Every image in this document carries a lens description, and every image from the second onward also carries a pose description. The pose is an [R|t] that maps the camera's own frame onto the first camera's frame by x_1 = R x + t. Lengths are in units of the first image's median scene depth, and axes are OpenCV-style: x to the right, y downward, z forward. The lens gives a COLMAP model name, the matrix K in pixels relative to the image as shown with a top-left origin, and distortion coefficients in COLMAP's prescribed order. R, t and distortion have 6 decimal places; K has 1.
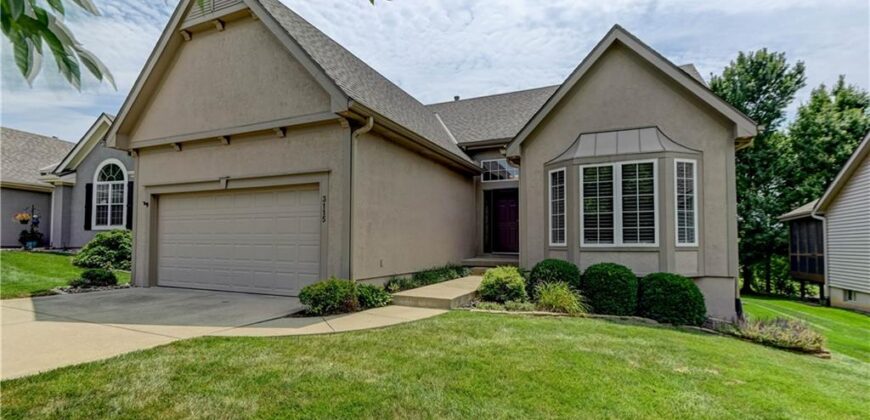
lens RADIAL K [[412.2, 0, 431.9], [0, 412.2, 237.7], [0, 0, 1]] dist [0.001704, 0.000494]
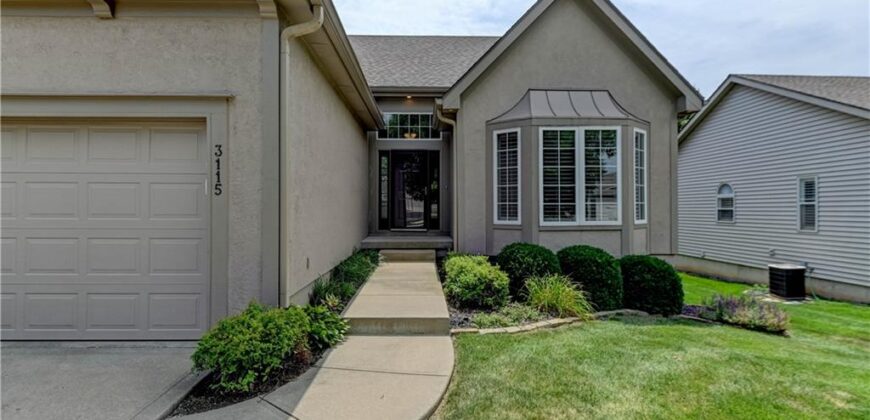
lens RADIAL K [[426.3, 0, 435.0], [0, 426.3, 210.0], [0, 0, 1]] dist [0.001000, -0.000303]
pose [[0.895856, -0.005668, 0.444309, -0.220399], [-0.003082, 0.999815, 0.018970, -0.025826], [-0.444334, -0.018364, 0.895673, 0.341450]]
